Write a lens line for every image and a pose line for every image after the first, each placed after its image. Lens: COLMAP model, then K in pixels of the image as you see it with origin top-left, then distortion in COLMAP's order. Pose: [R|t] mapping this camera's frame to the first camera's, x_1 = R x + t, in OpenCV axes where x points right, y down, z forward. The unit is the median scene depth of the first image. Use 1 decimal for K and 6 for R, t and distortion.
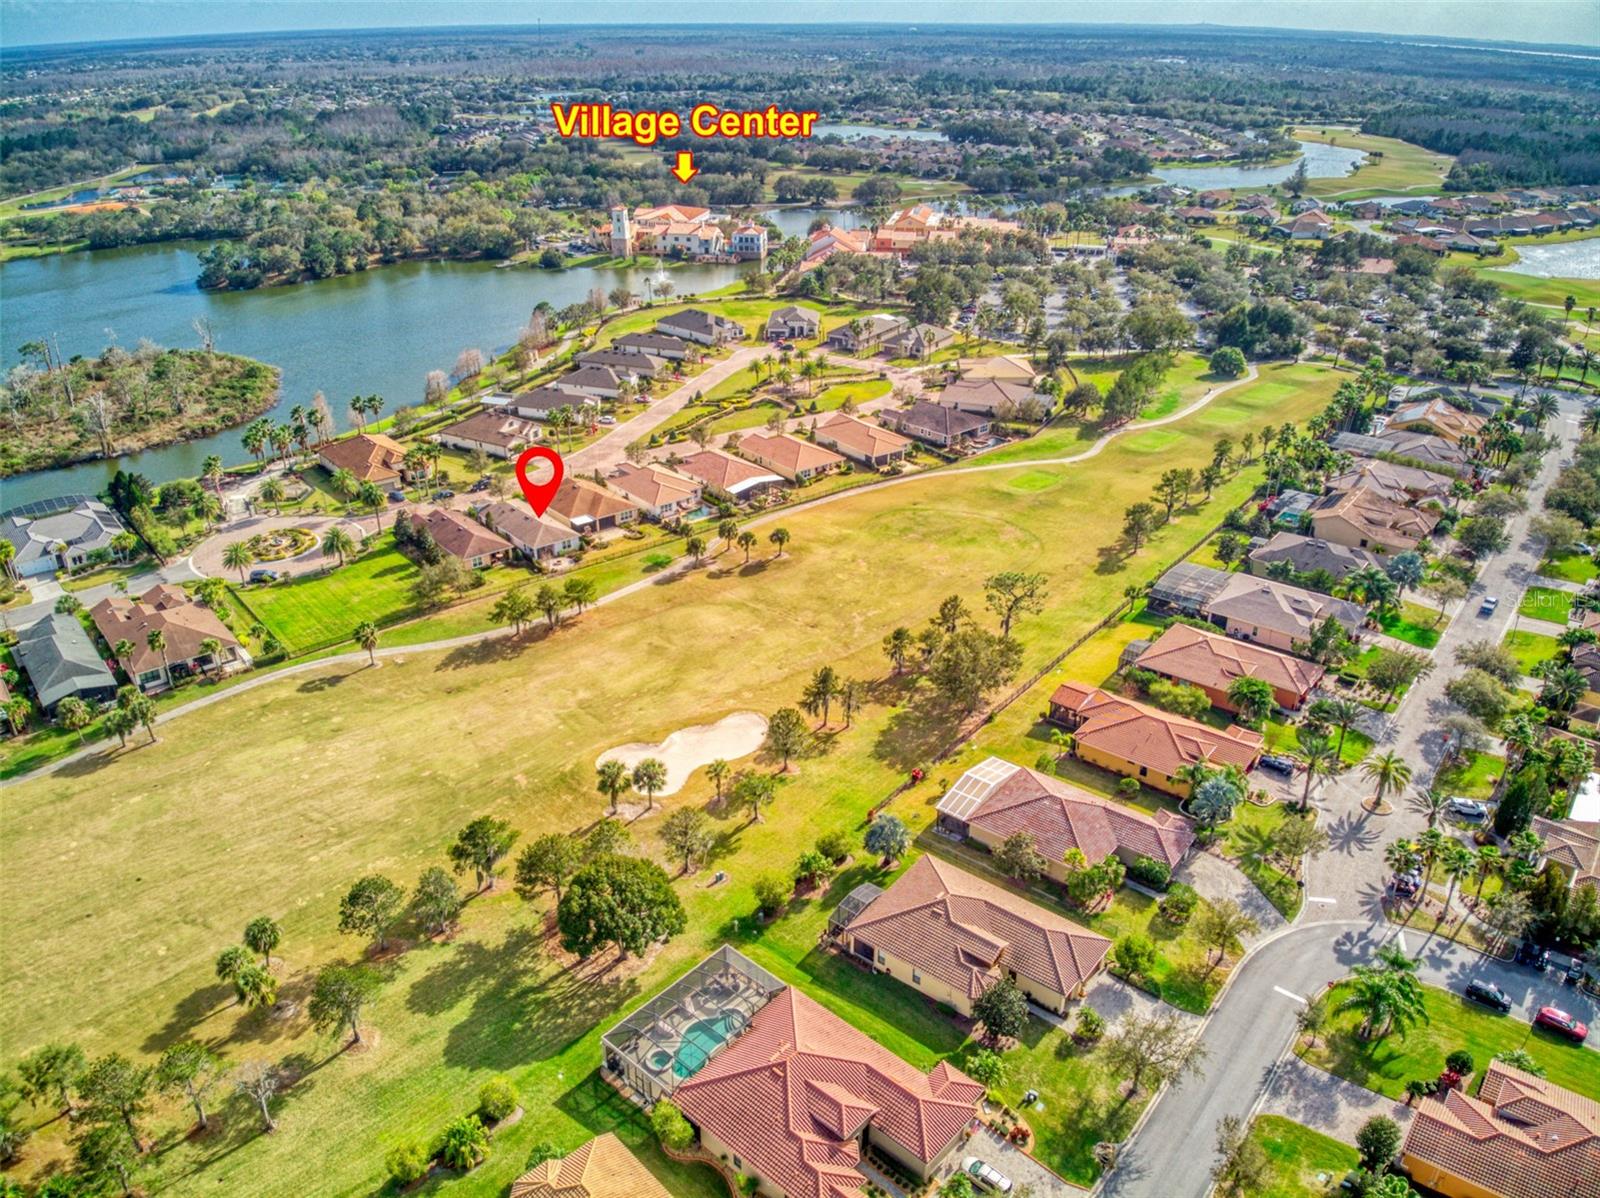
lens RADIAL K [[1122.3, 0, 800.1], [0, 1122.3, 672.4], [0, 0, 1]] dist [0.105148, -0.223526]
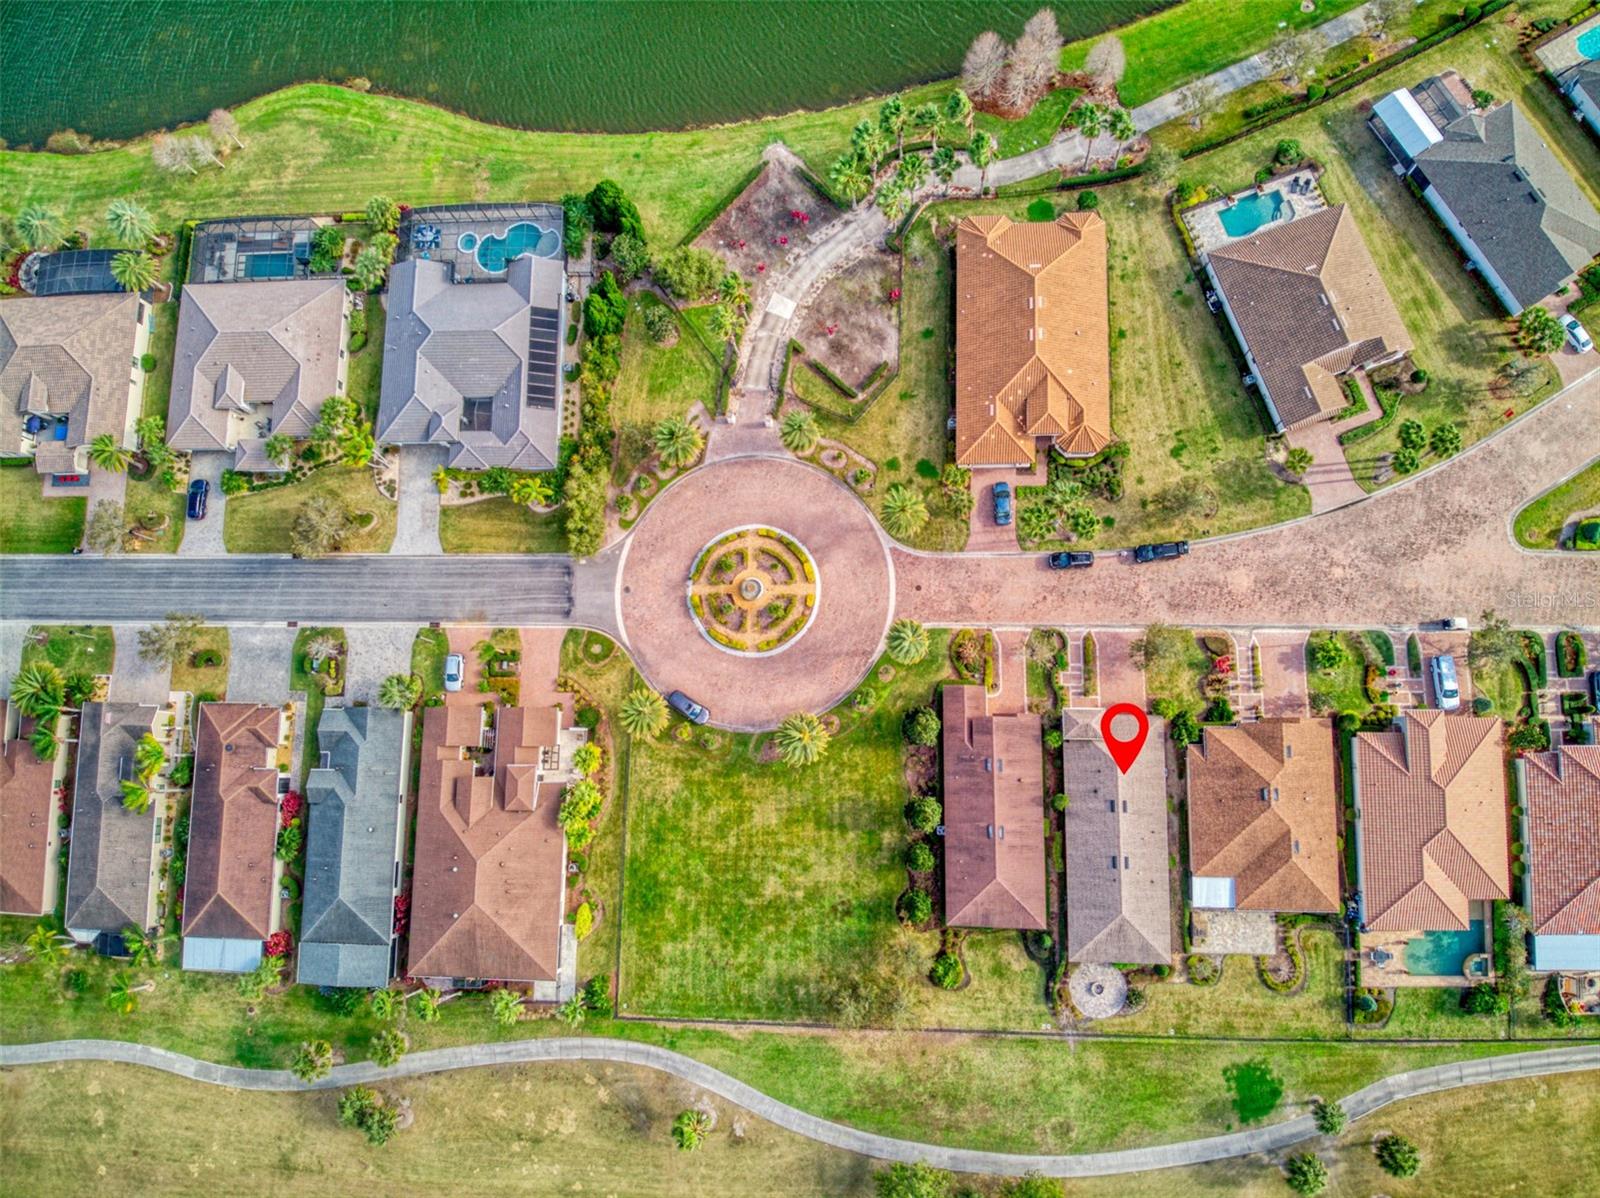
lens RADIAL K [[1178.9, 0, 800.0], [0, 1178.9, 599.0], [0, 0, 1]] dist [0.065761, -0.201943]
pose [[0.753696, 0.636899, -0.162181, -0.273748], [-0.246868, 0.503046, 0.828251, -0.495061], [0.609097, -0.584212, 0.536374, 0.557379]]
